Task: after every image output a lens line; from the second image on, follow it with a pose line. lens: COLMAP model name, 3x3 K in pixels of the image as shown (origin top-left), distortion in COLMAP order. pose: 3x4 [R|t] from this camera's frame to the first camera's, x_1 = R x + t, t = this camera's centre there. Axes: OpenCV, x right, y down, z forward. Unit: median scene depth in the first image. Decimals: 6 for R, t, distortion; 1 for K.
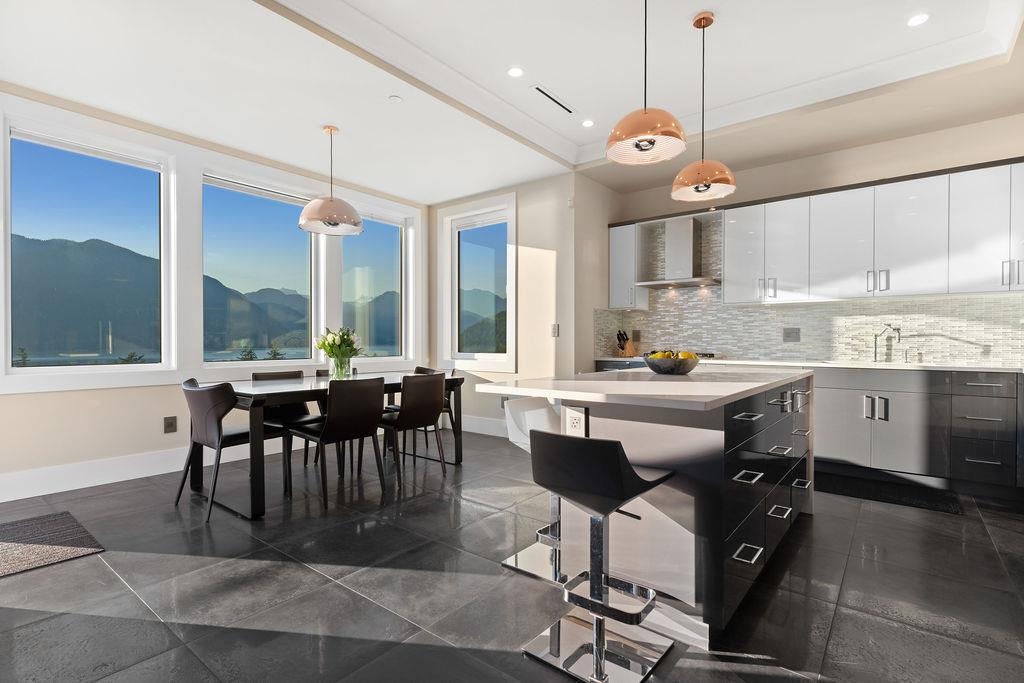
lens RADIAL K [[491.7, 0, 512.0], [0, 491.7, 341.5], [0, 0, 1]] dist [0.006324, -0.000975]
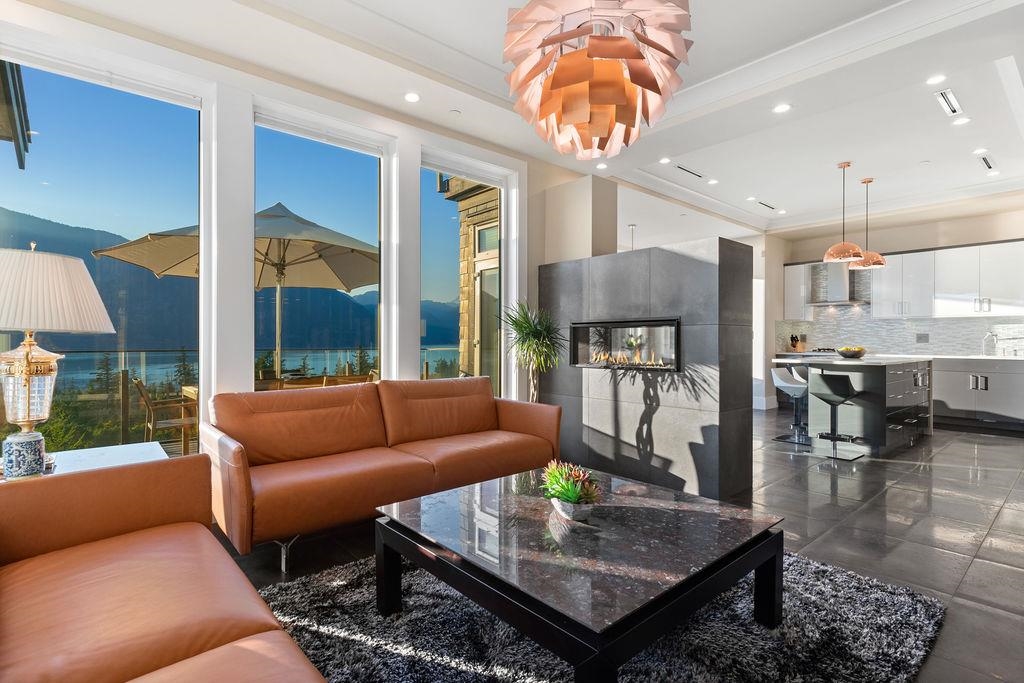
lens RADIAL K [[491.7, 0, 512.0], [0, 491.7, 341.5], [0, 0, 1]] dist [0.006324, -0.000975]
pose [[0.982986, -0.000494, -0.183679, -0.376879], [0.001248, 0.999991, 0.003991, -0.009718], [0.183675, -0.004152, 0.982978, -0.691197]]
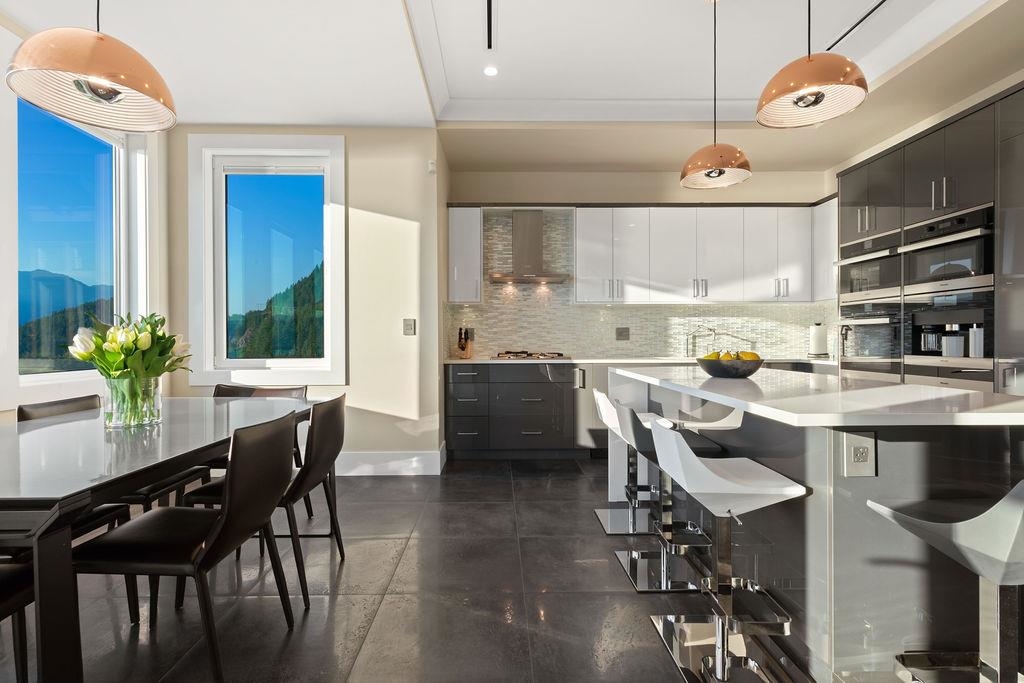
lens RADIAL K [[491.7, 0, 512.0], [0, 491.7, 341.5], [0, 0, 1]] dist [0.006324, -0.000975]
pose [[0.774240, -0.005593, 0.632867, -0.279665], [0.006106, 0.999980, 0.001367, 0.000176], [-0.632862, 0.002805, 0.774259, 0.298273]]
